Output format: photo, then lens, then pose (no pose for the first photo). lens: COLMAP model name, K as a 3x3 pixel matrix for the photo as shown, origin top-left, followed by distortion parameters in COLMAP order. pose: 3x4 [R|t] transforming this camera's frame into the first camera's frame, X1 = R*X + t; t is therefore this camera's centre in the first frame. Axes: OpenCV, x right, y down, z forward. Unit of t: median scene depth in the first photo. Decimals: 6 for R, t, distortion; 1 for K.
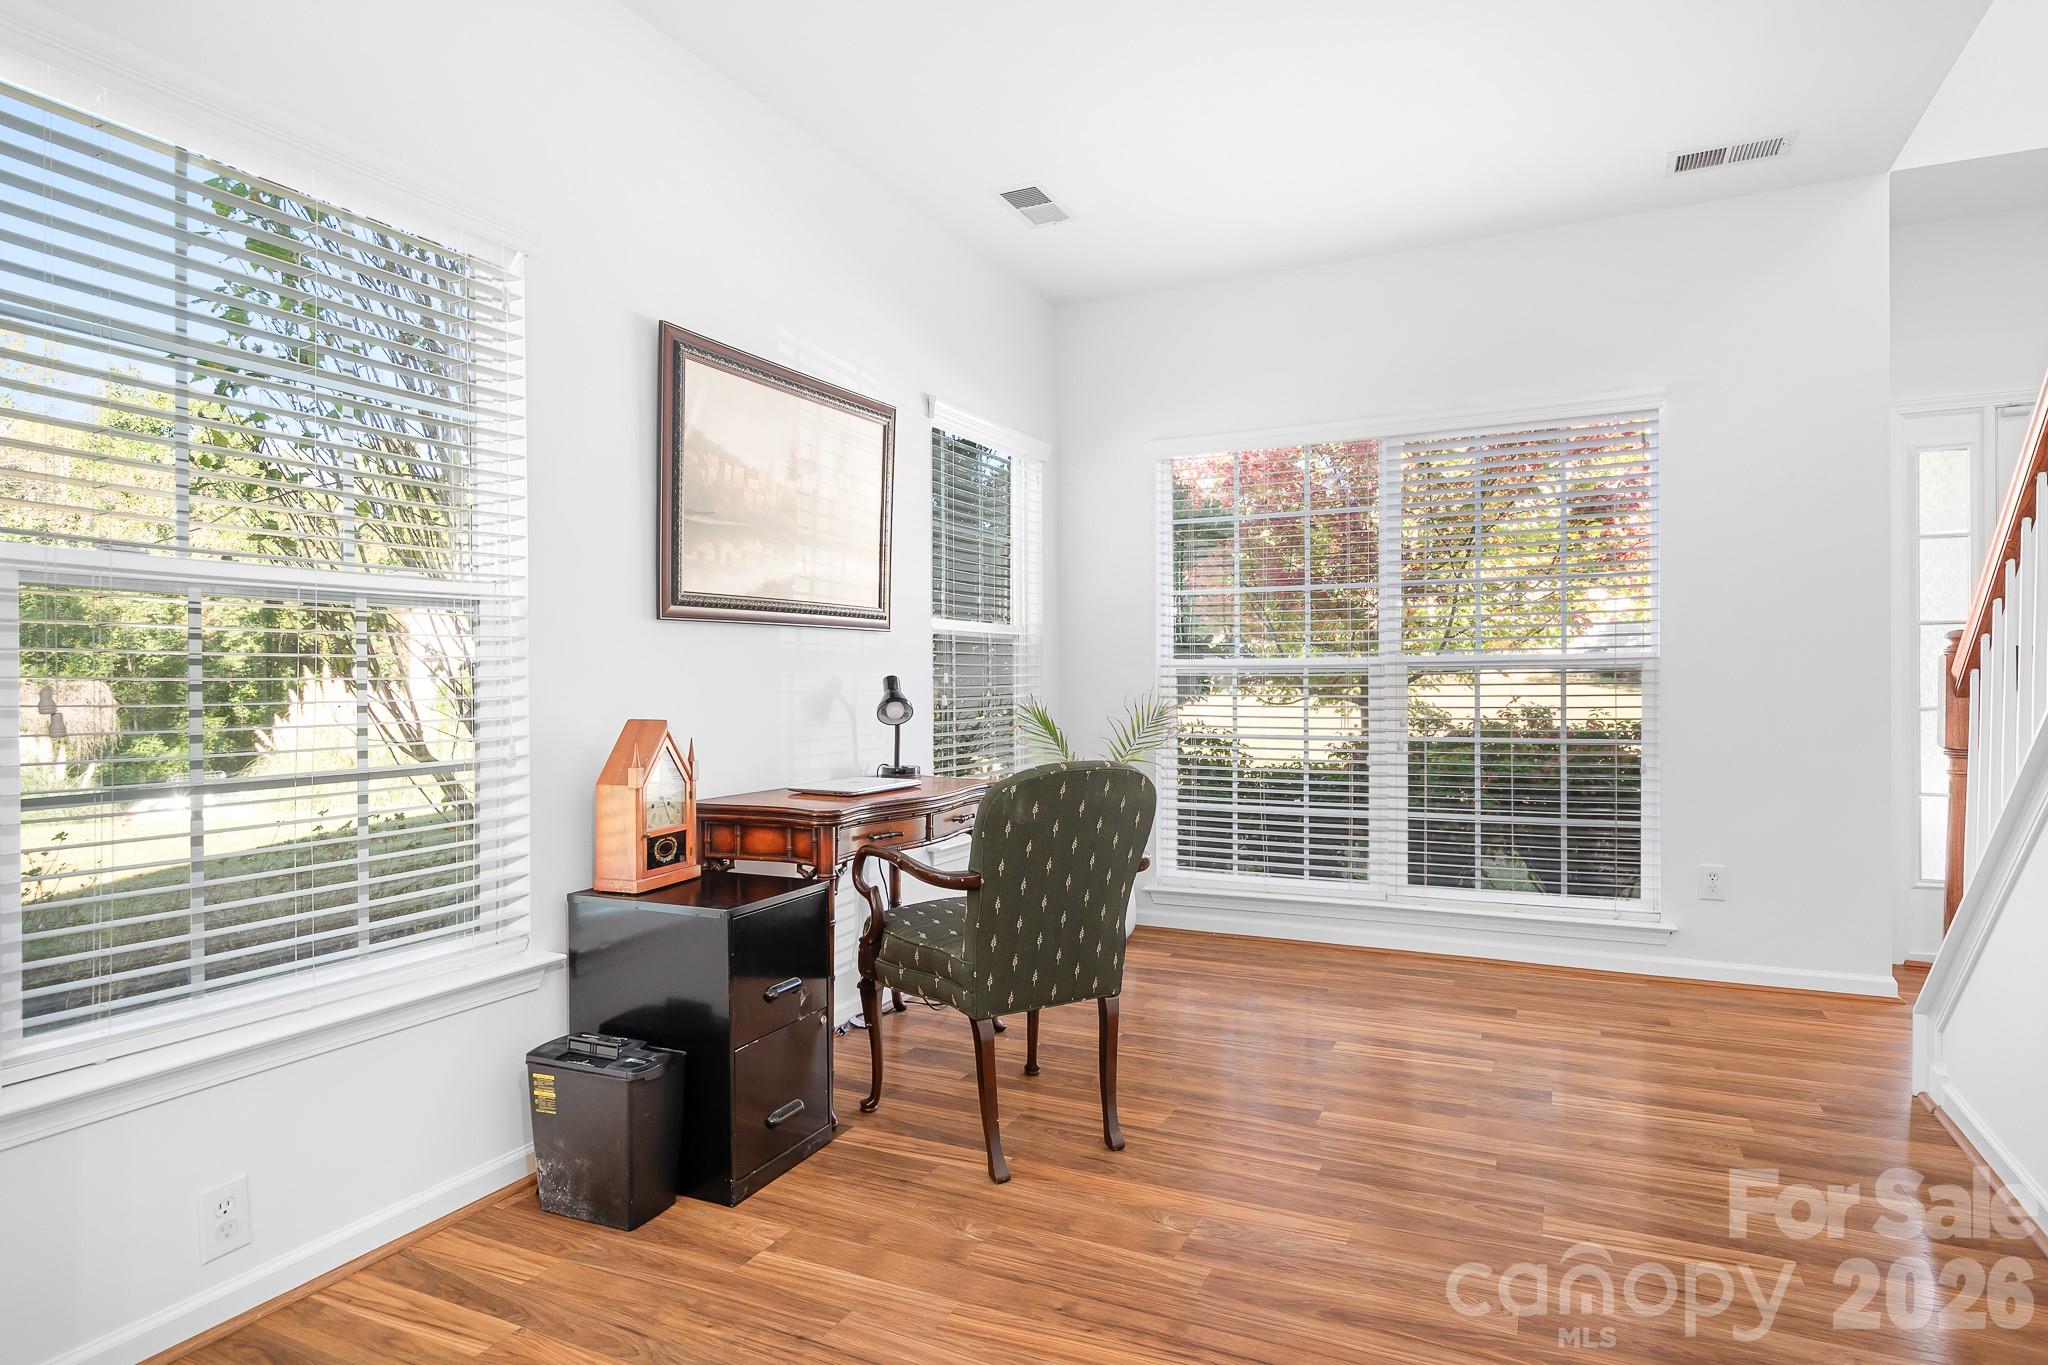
lens RADIAL K [[1134.8, 0, 1029.2], [0, 1134.8, 678.8], [0, 0, 1]] dist [0.009047, 0.000715]
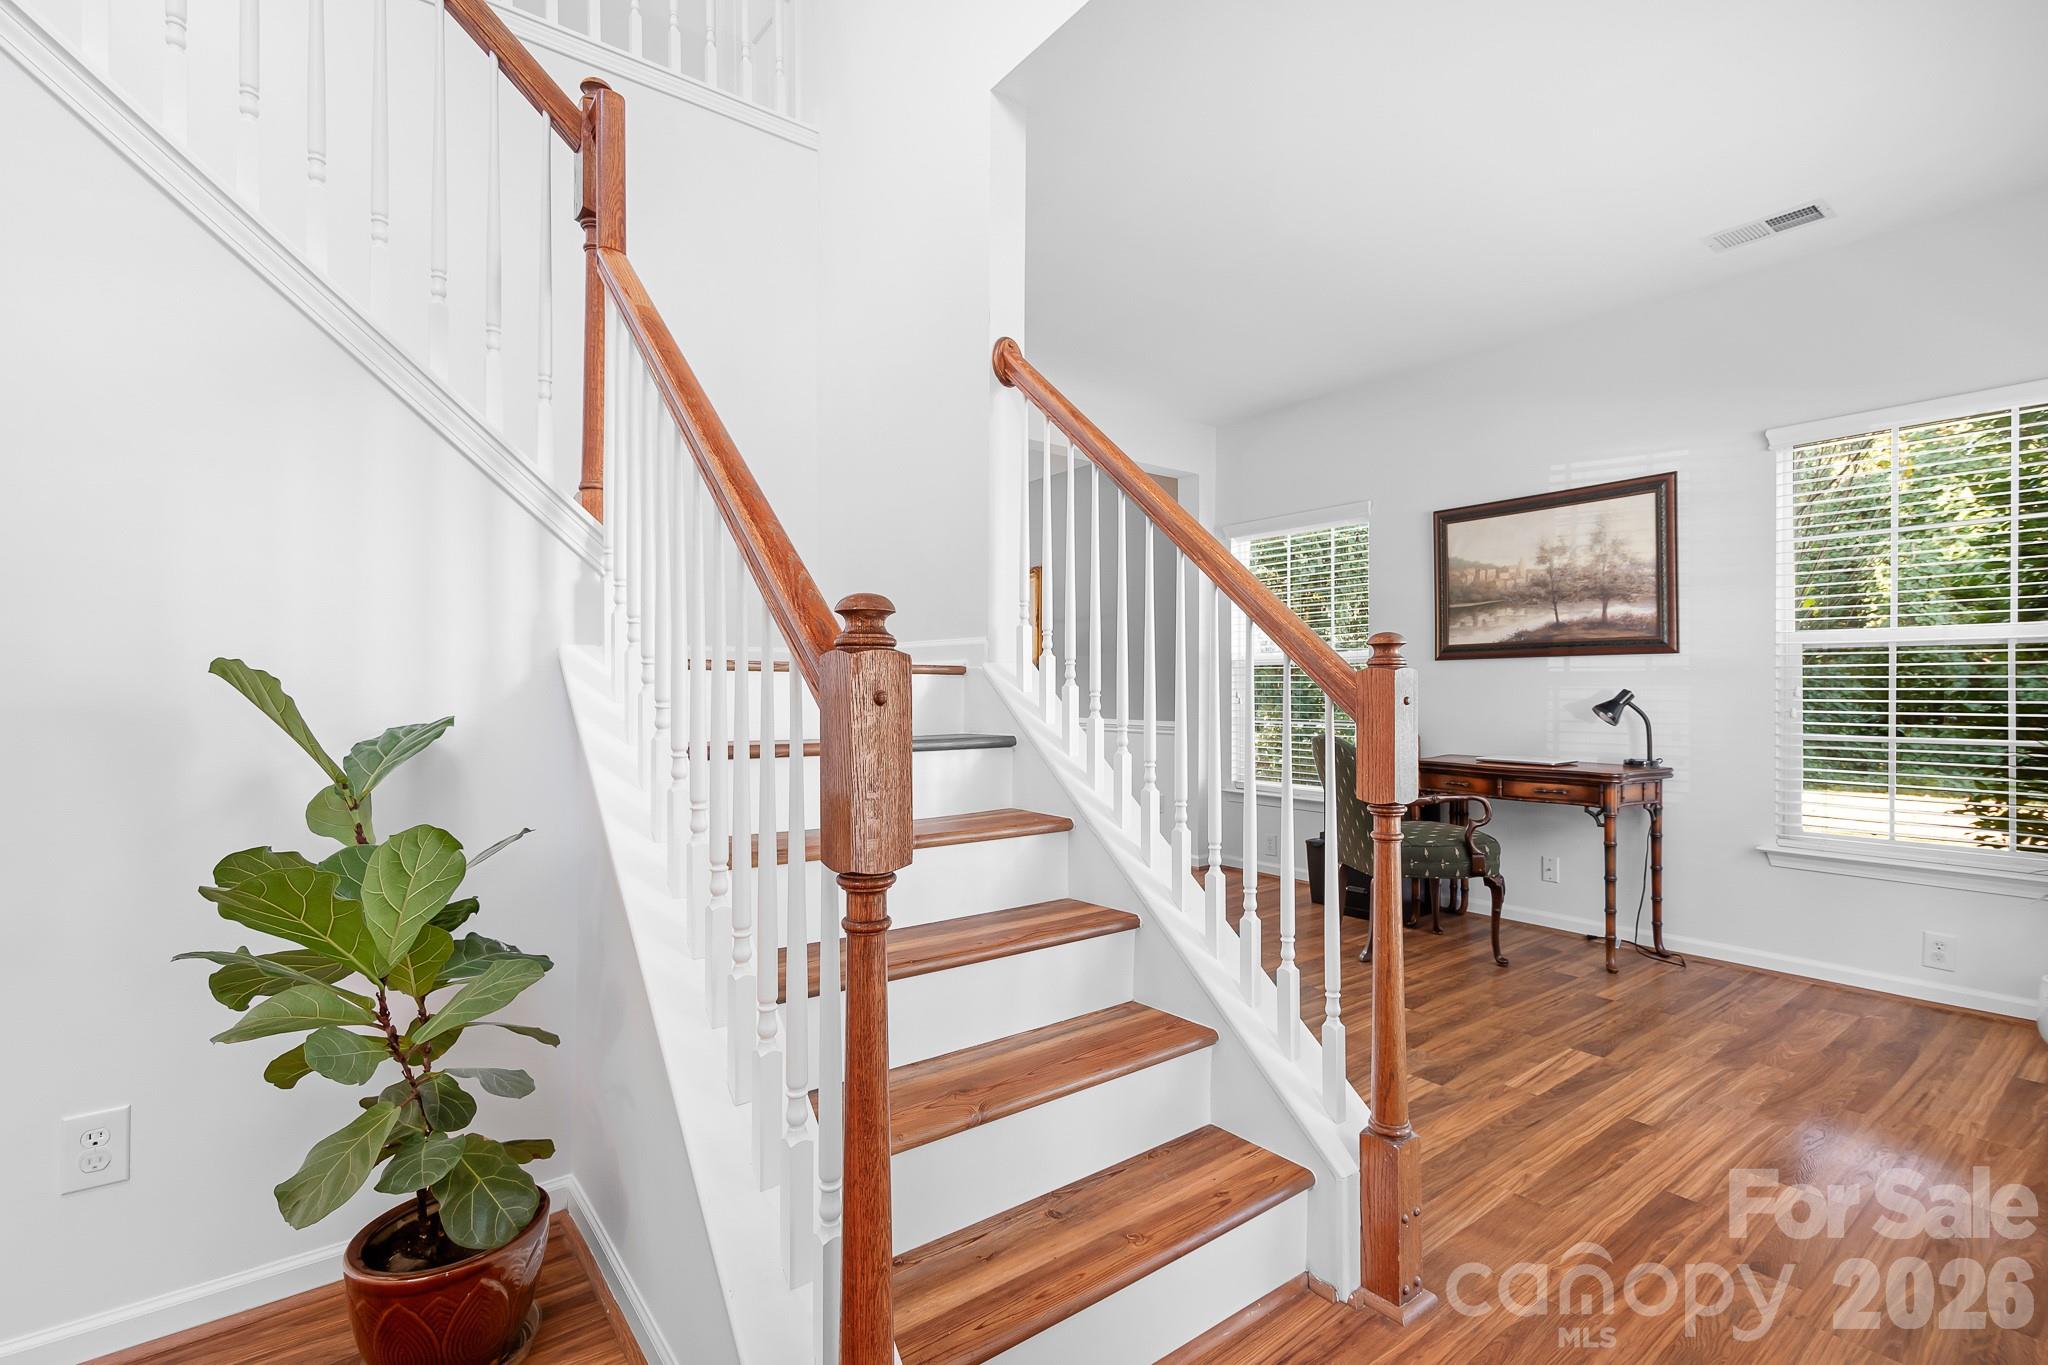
lens RADIAL K [[937.0, 0, 1021.9], [0, 937.0, 695.1], [0, 0, 1]] dist [0.002579, 0.001788]
pose [[-0.457028, 0.003721, -0.889445, 1.376706], [-0.006723, 0.999948, 0.007637, 0.000849], [0.889427, 0.009470, -0.456979, 1.031651]]
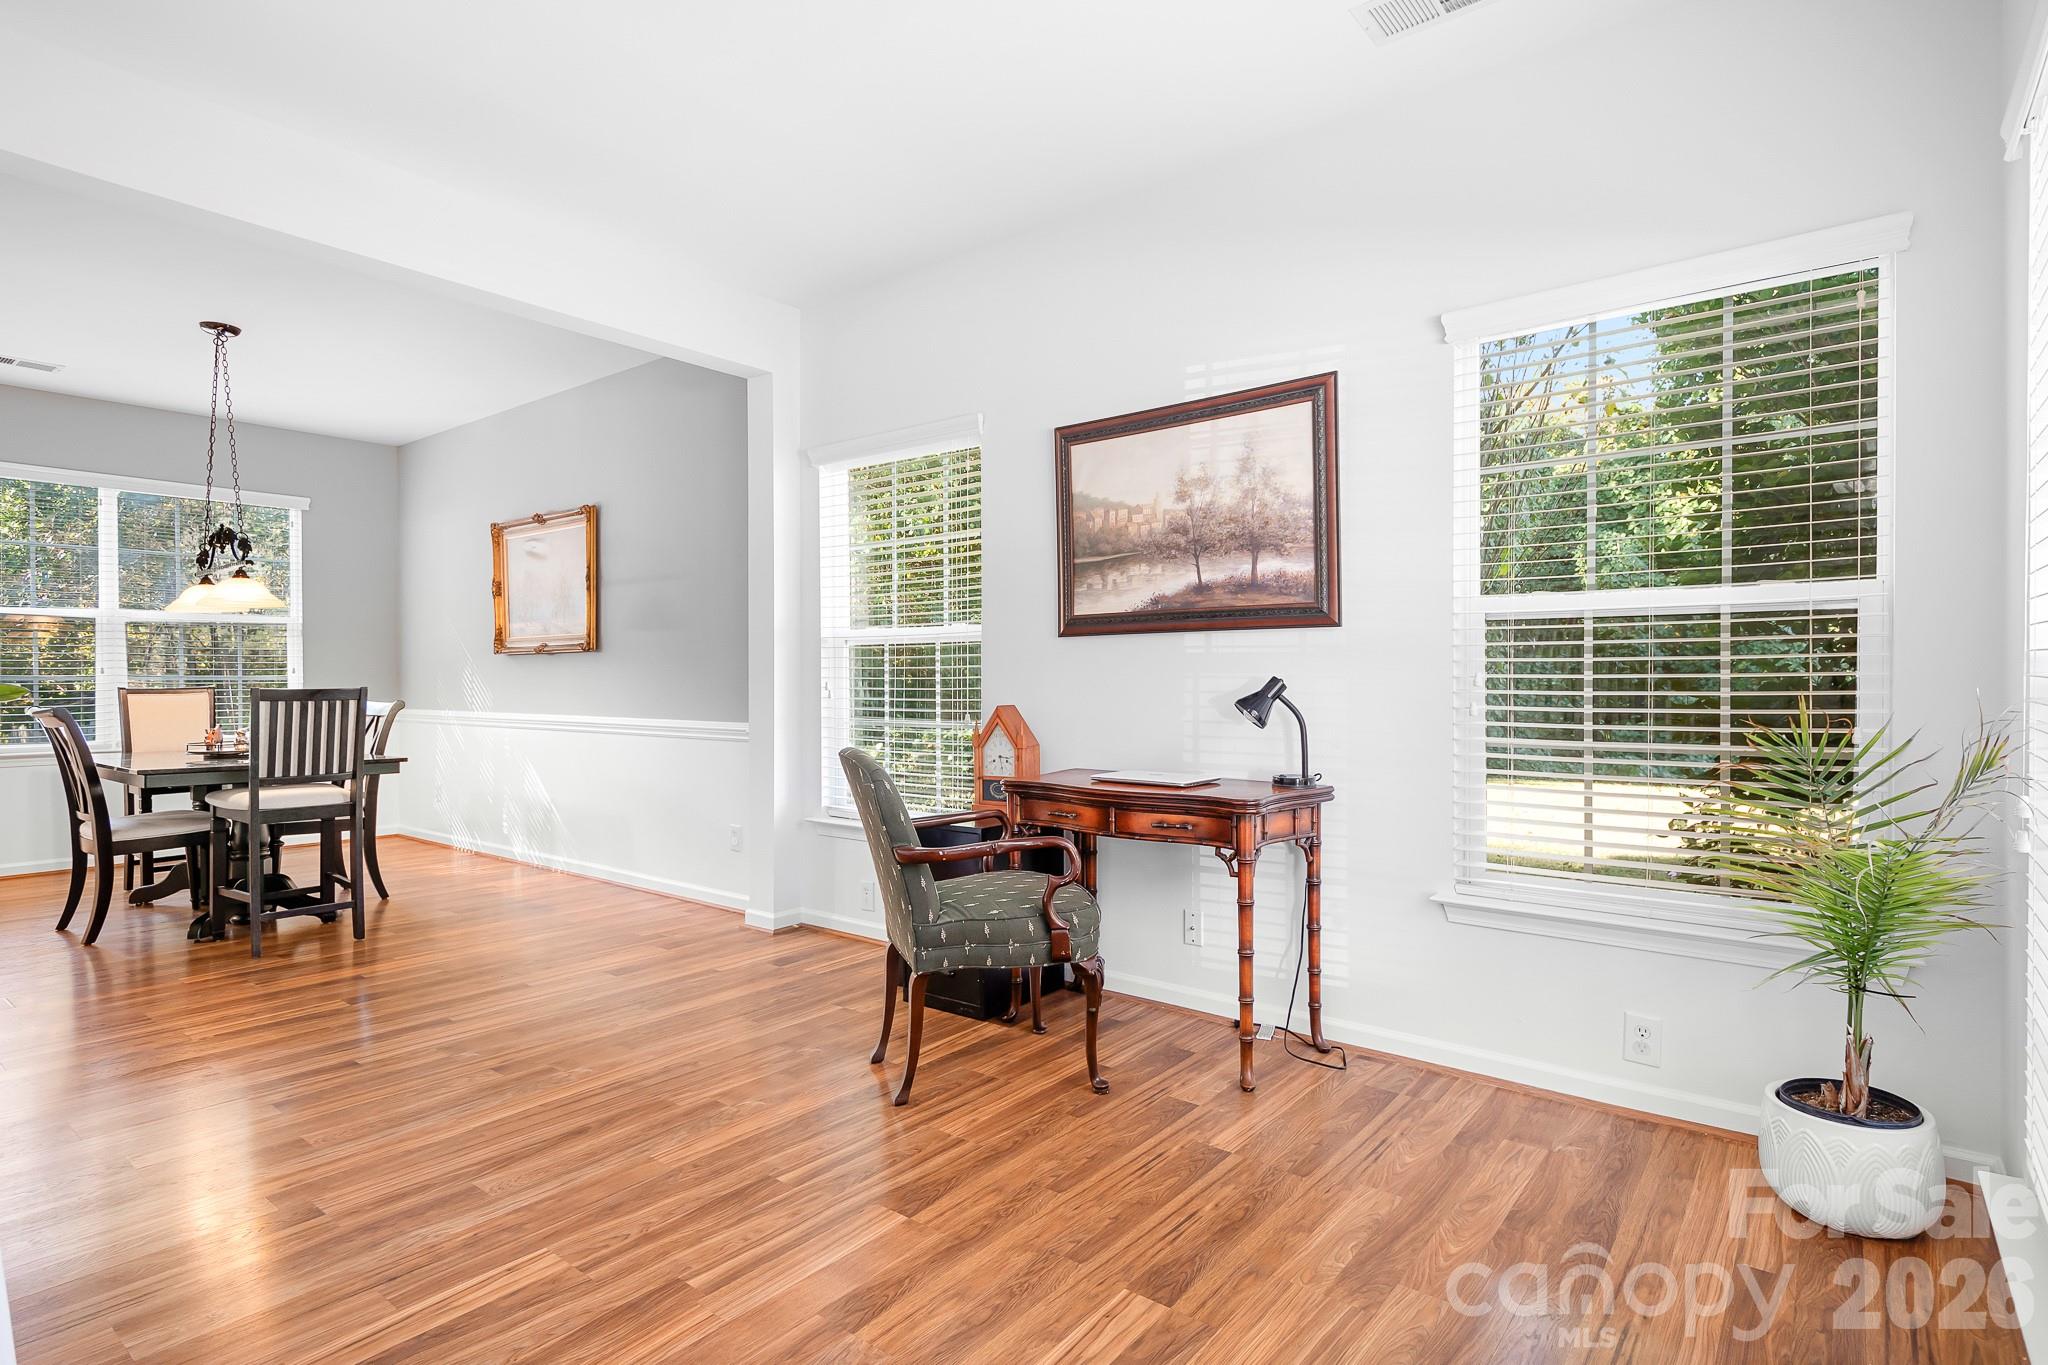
lens RADIAL K [[1047.1, 0, 1029.7], [0, 1047.1, 687.0], [0, 0, 1]] dist [0.018598, -0.001507]
pose [[-0.226647, 0.008523, -0.973940, 0.903598], [-0.004659, 0.999941, 0.009835, -0.001954], [0.973966, 0.006767, -0.226593, 1.177692]]
